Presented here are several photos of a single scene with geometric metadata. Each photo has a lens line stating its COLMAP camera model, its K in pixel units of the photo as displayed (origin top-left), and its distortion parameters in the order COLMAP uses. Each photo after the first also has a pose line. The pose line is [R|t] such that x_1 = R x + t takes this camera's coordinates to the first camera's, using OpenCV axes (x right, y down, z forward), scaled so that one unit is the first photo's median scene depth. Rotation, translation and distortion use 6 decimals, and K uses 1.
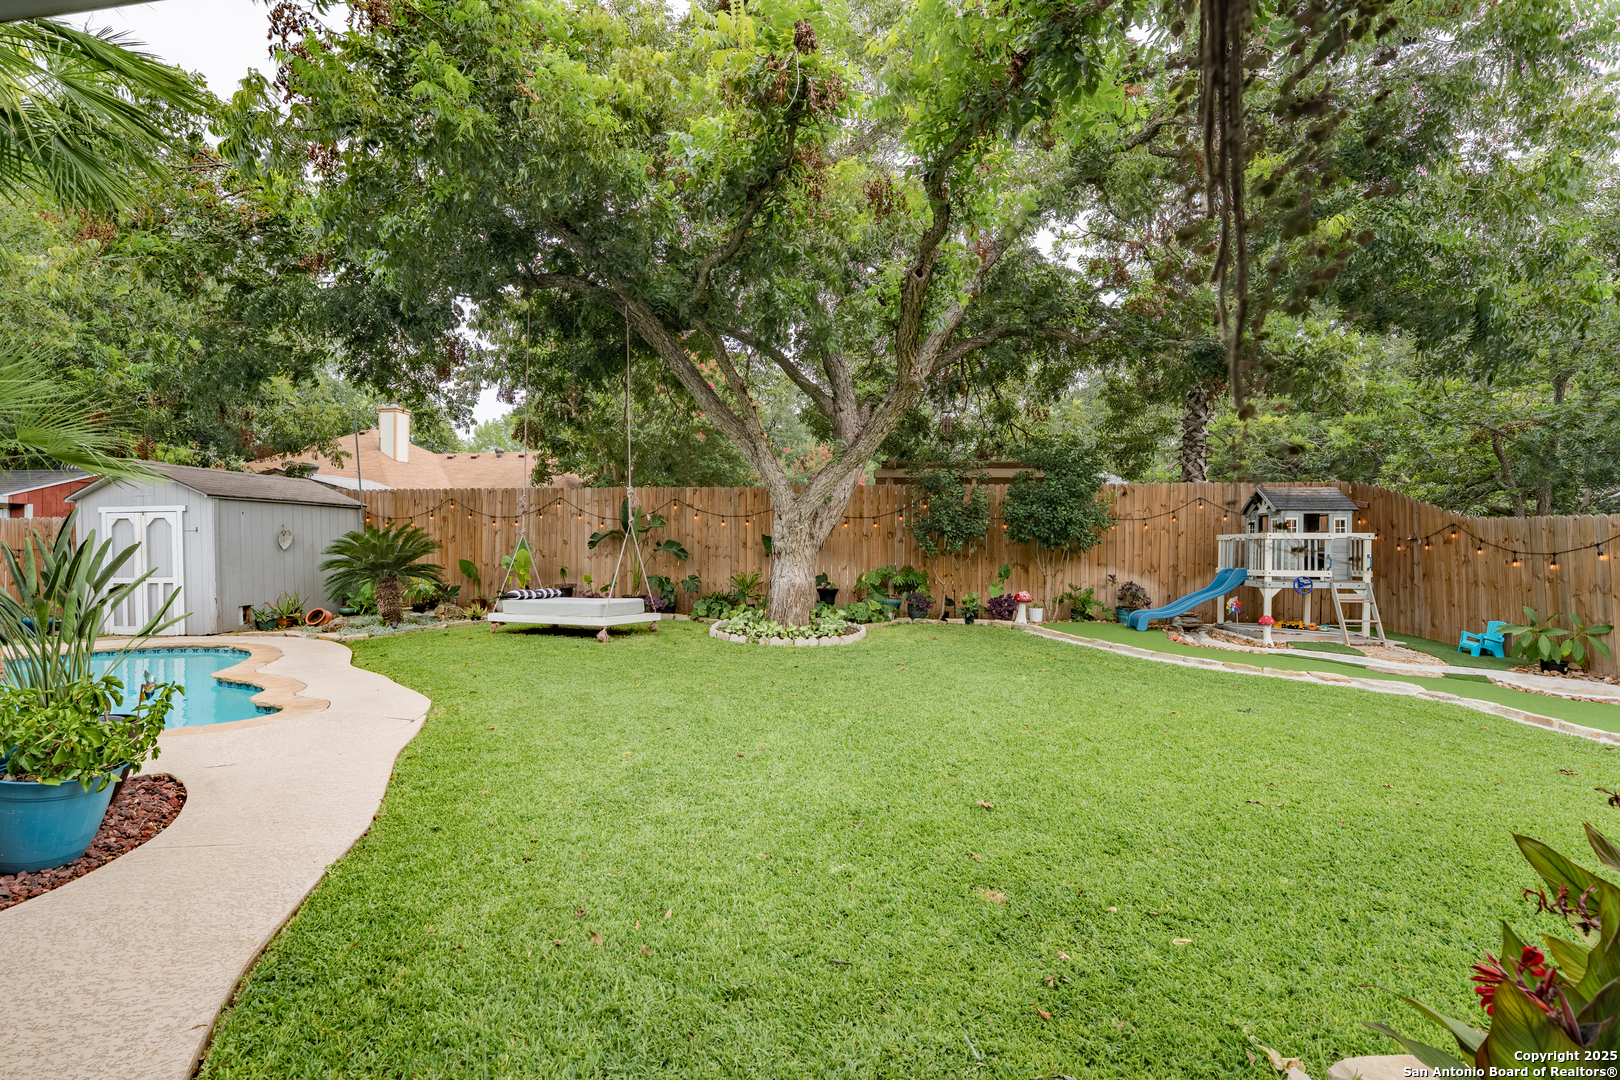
lens RADIAL K [[681.6, 0, 811.4], [0, 681.6, 555.9], [0, 0, 1]] dist [-0.018439, 0.001329]
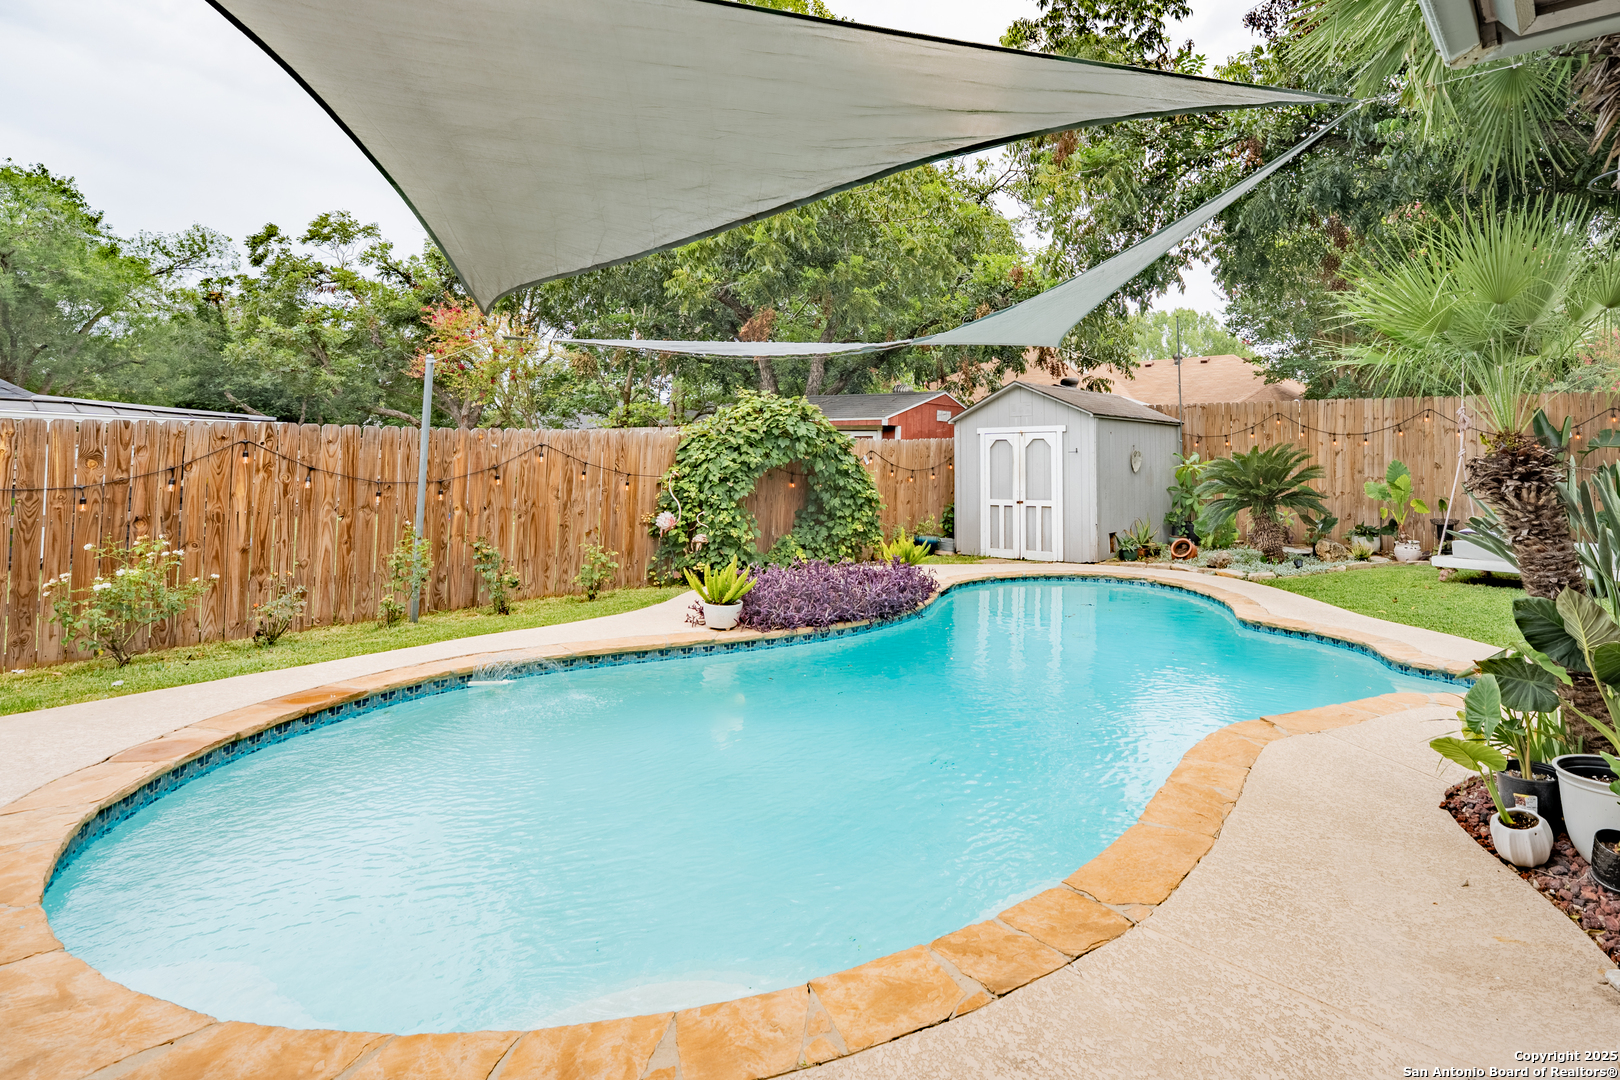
lens RADIAL K [[681.6, 0, 918.4], [0, 681.6, 448.8], [0, 0, 1]] dist [-0.018439, 0.001329]
pose [[0.896689, -0.006786, -0.442610, -0.653242], [-0.011285, 0.999207, -0.038183, -0.002040], [0.442518, 0.039234, 0.895901, 0.040510]]
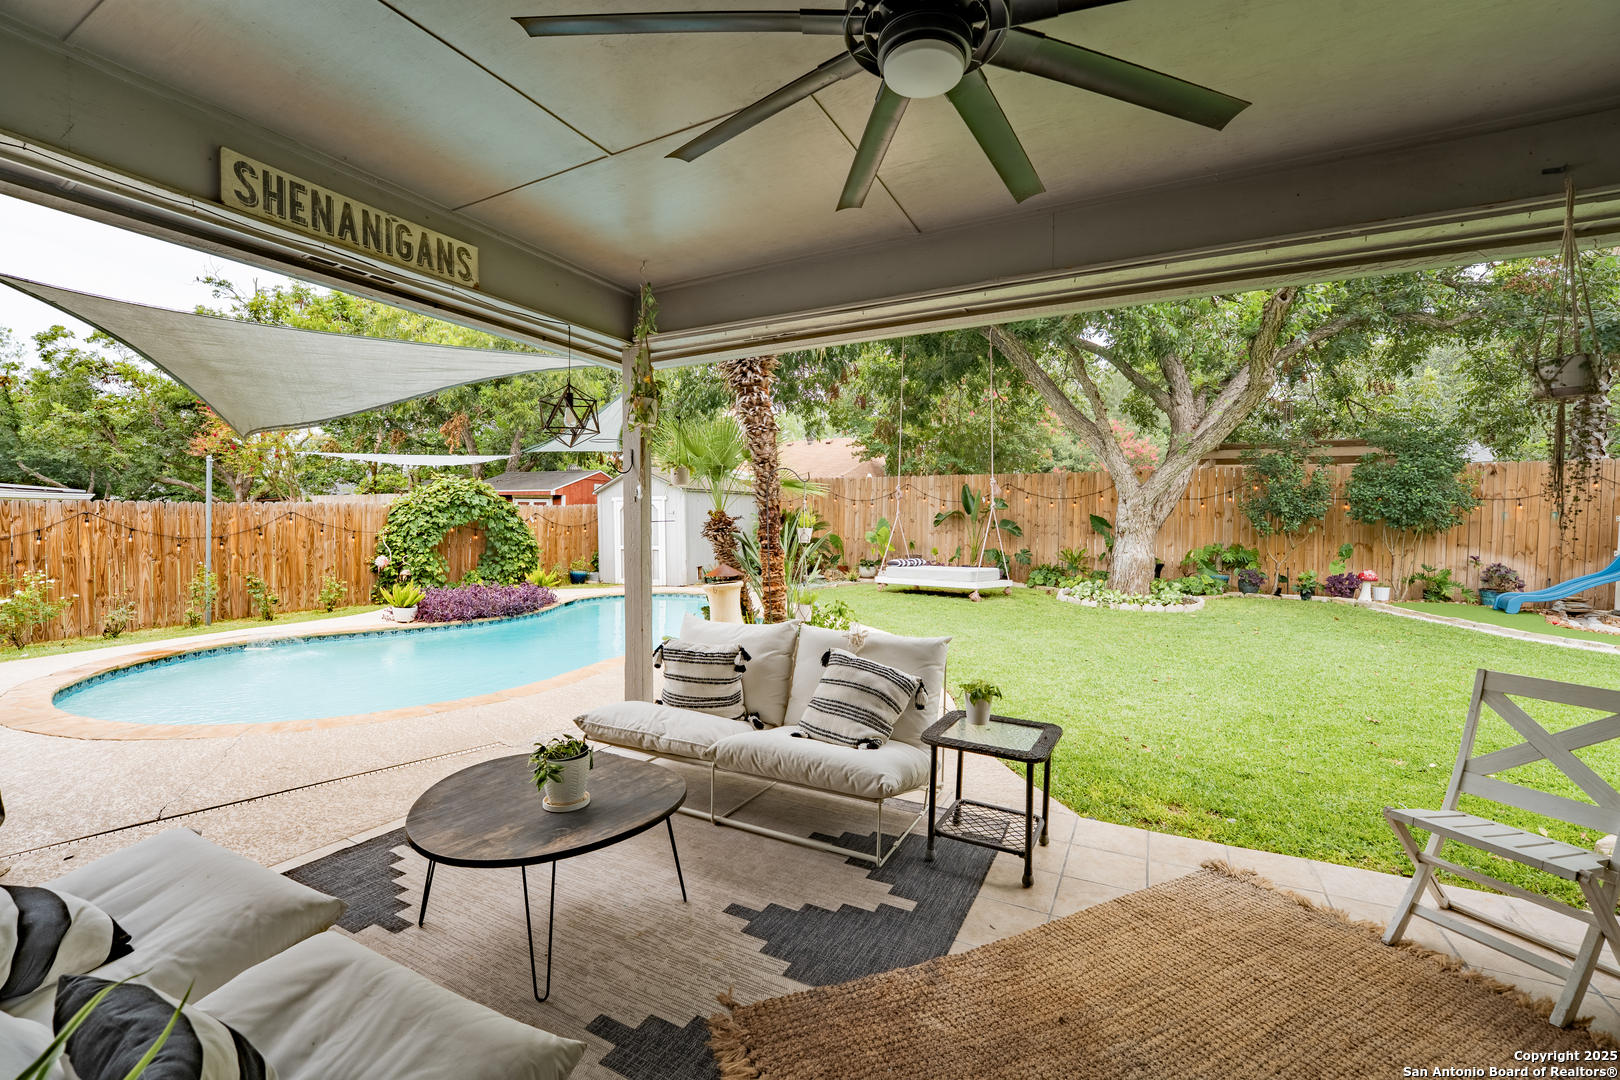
lens RADIAL K [[681.6, 0, 812.7], [0, 681.6, 545.6], [0, 0, 1]] dist [-0.018439, 0.001329]
pose [[0.938811, 0.013726, -0.344160, -0.127059], [-0.004705, 0.999623, 0.027032, -0.009073], [0.344402, -0.023759, 0.938522, -0.245947]]
